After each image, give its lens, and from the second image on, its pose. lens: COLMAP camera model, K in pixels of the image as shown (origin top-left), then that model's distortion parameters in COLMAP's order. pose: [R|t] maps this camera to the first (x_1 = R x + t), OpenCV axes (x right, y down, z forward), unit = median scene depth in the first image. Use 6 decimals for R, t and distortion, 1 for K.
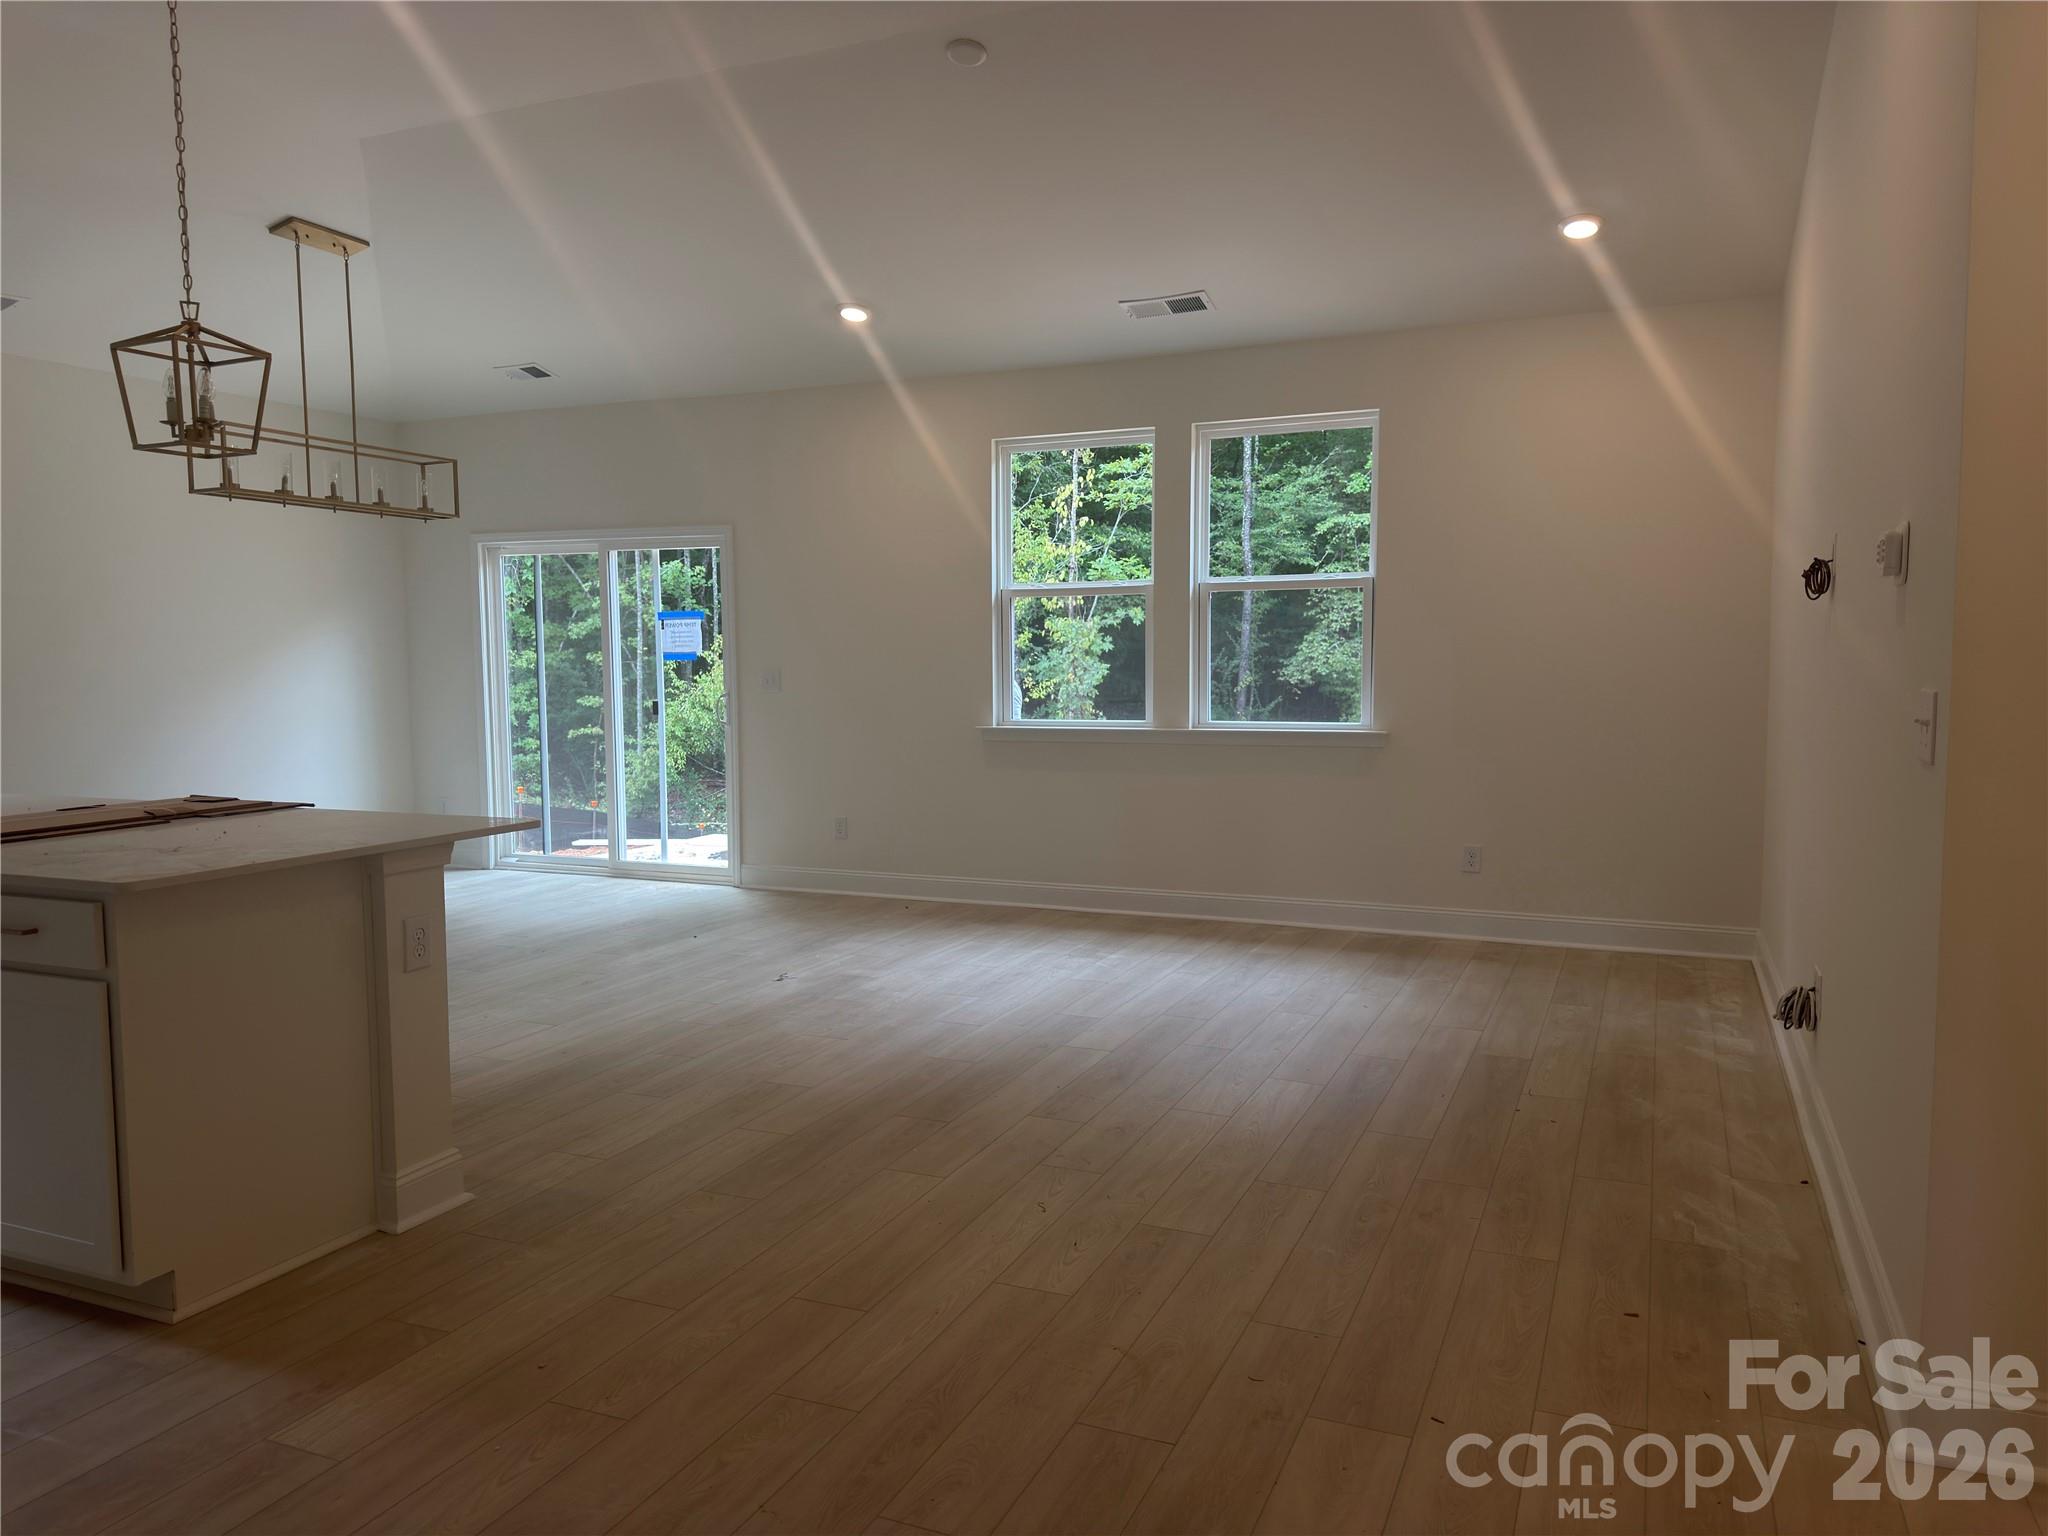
lens RADIAL K [[1433.2, 0, 1024.0], [0, 1433.2, 768.0], [0, 0, 1]] dist [0.063710, -0.078592]
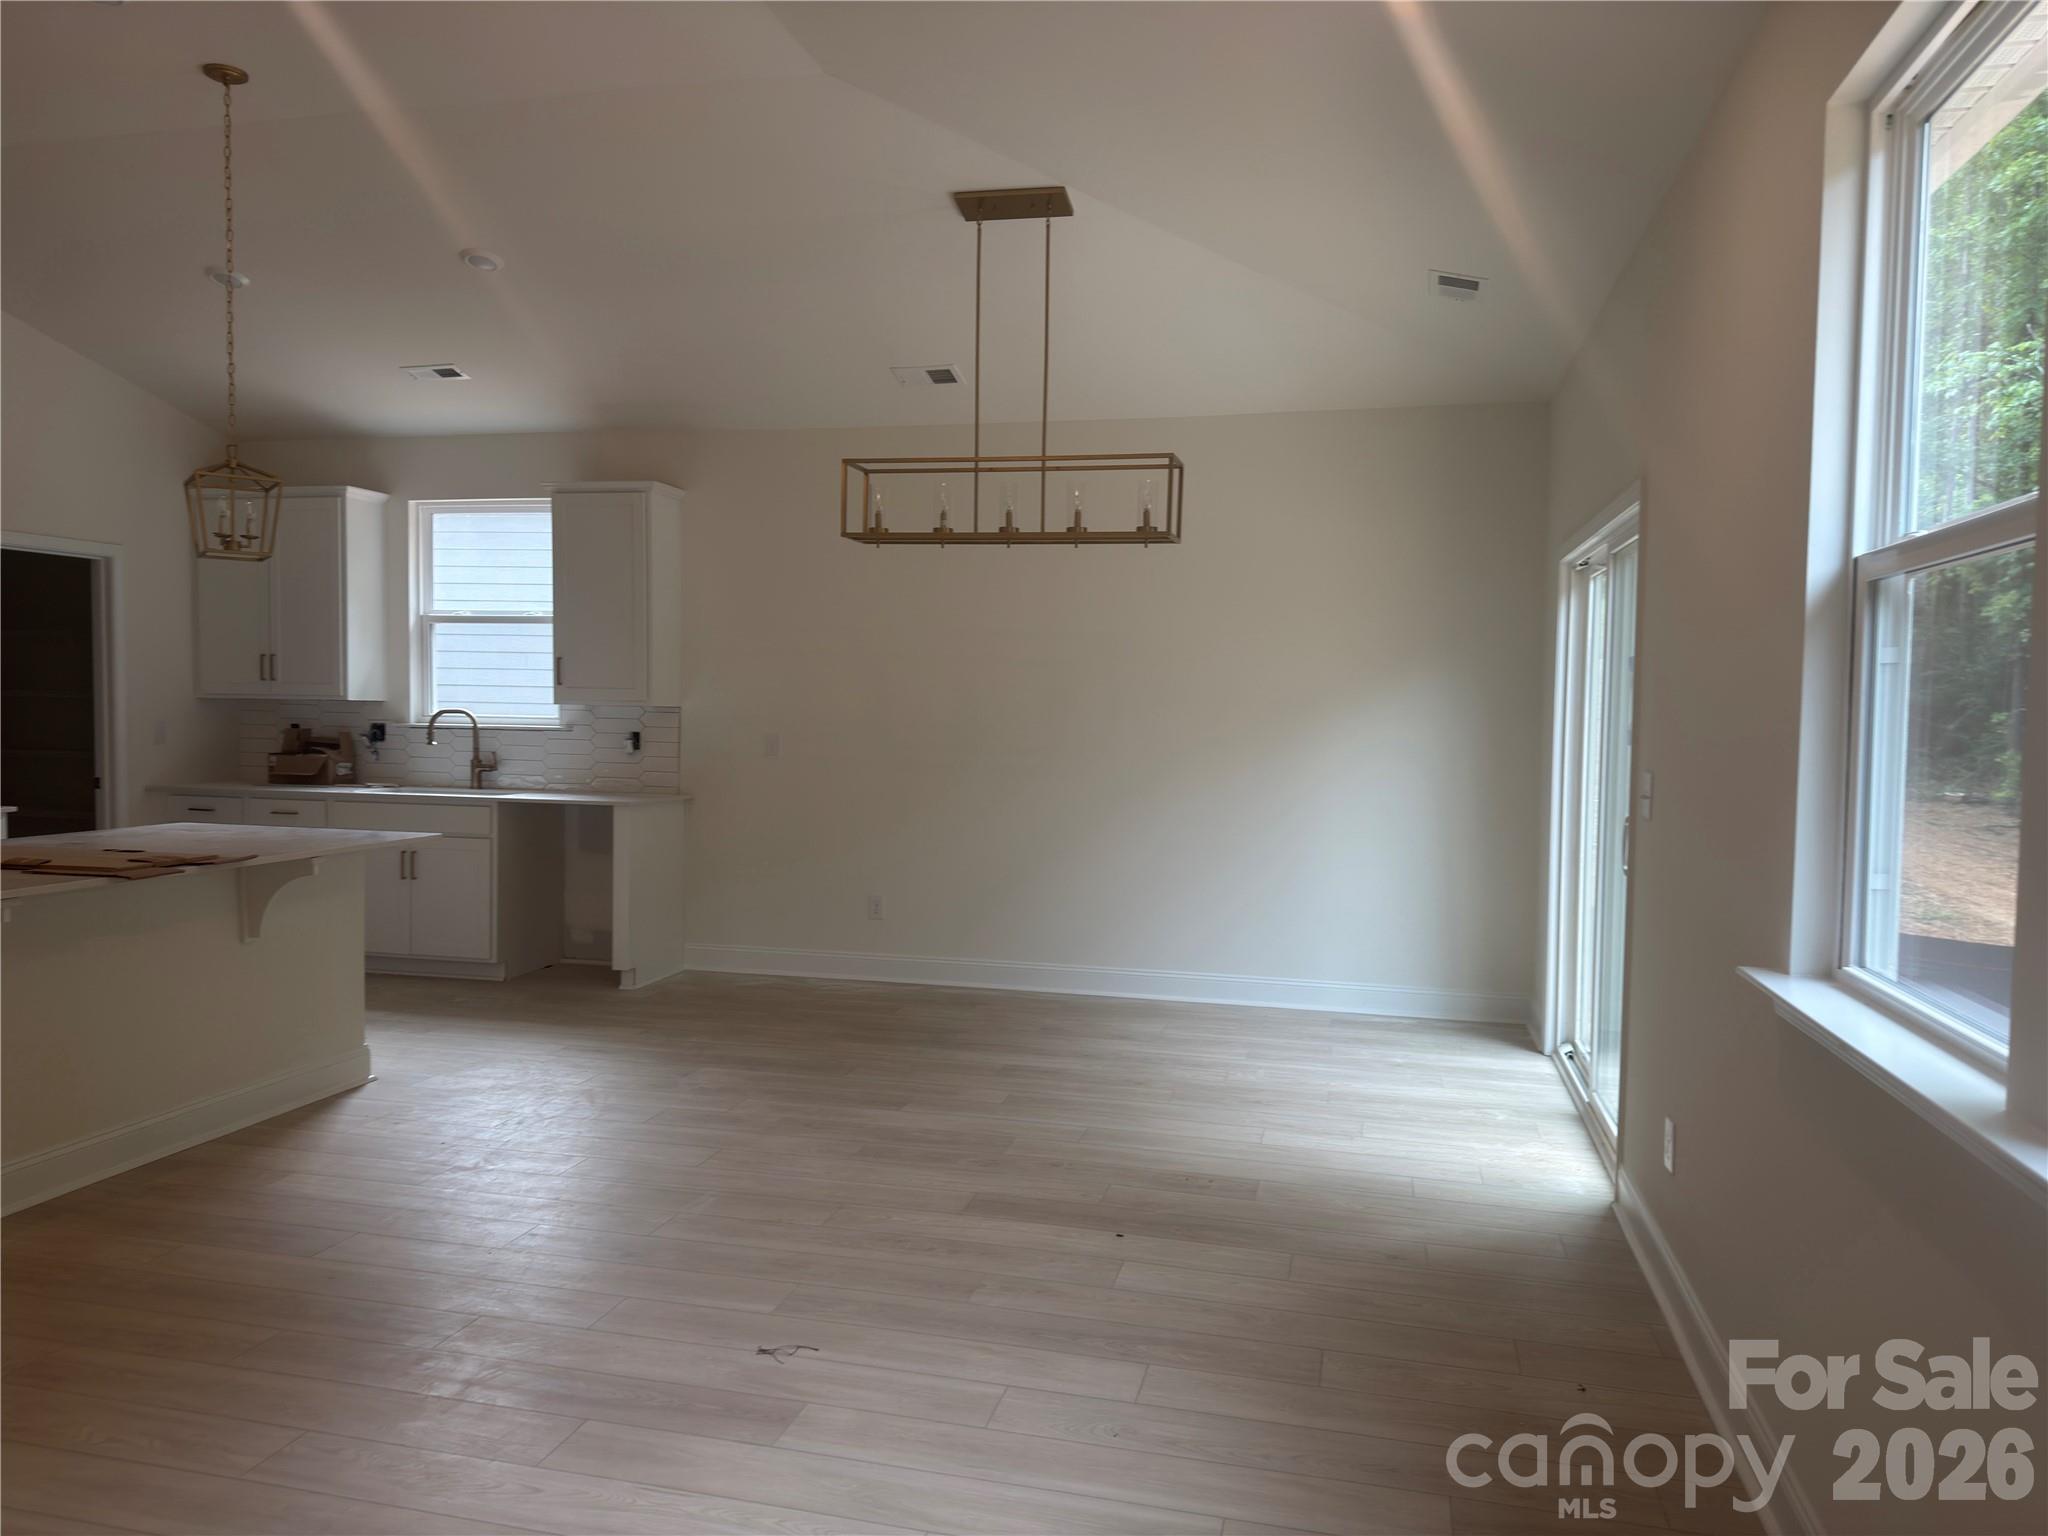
lens RADIAL K [[1433.2, 0, 1024.0], [0, 1433.2, 768.0], [0, 0, 1]] dist [0.063710, -0.078592]
pose [[0.185804, 0.051591, -0.981232, 0.437839], [-0.101746, 0.994263, 0.033009, -0.112017], [0.977305, 0.093703, 0.189987, 1.194828]]
